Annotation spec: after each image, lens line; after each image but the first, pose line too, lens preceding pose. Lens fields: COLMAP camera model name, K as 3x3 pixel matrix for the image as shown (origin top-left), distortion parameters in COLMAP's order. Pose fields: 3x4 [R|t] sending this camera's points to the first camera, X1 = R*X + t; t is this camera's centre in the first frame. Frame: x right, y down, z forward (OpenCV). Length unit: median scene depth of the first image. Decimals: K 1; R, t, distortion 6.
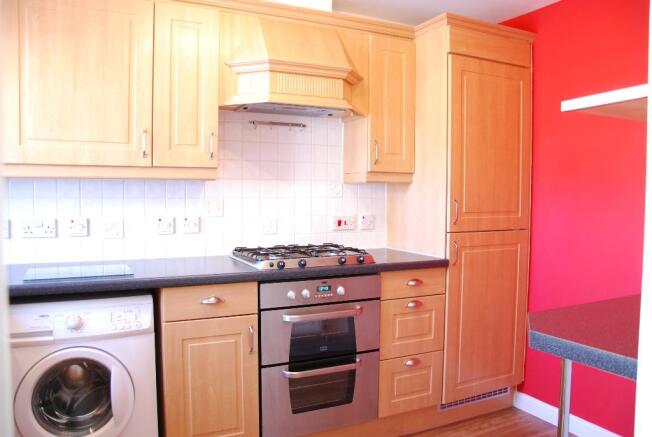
lens RADIAL K [[514.0, 0, 324.3], [0, 514.0, 230.2], [0, 0, 1]] dist [-0.150238, 0.110179]
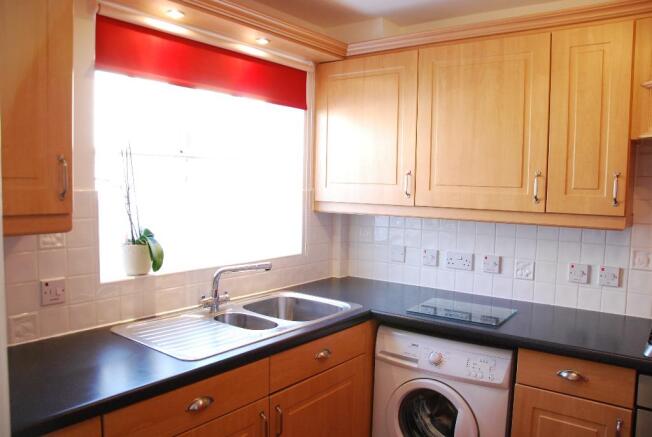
lens RADIAL K [[514.0, 0, 324.3], [0, 514.0, 230.2], [0, 0, 1]] dist [-0.150238, 0.110179]
pose [[0.445140, 0.083862, -0.891526, 0.305945], [-0.067986, 0.995896, 0.059735, -0.123688], [0.892877, 0.034021, 0.449014, 0.231314]]
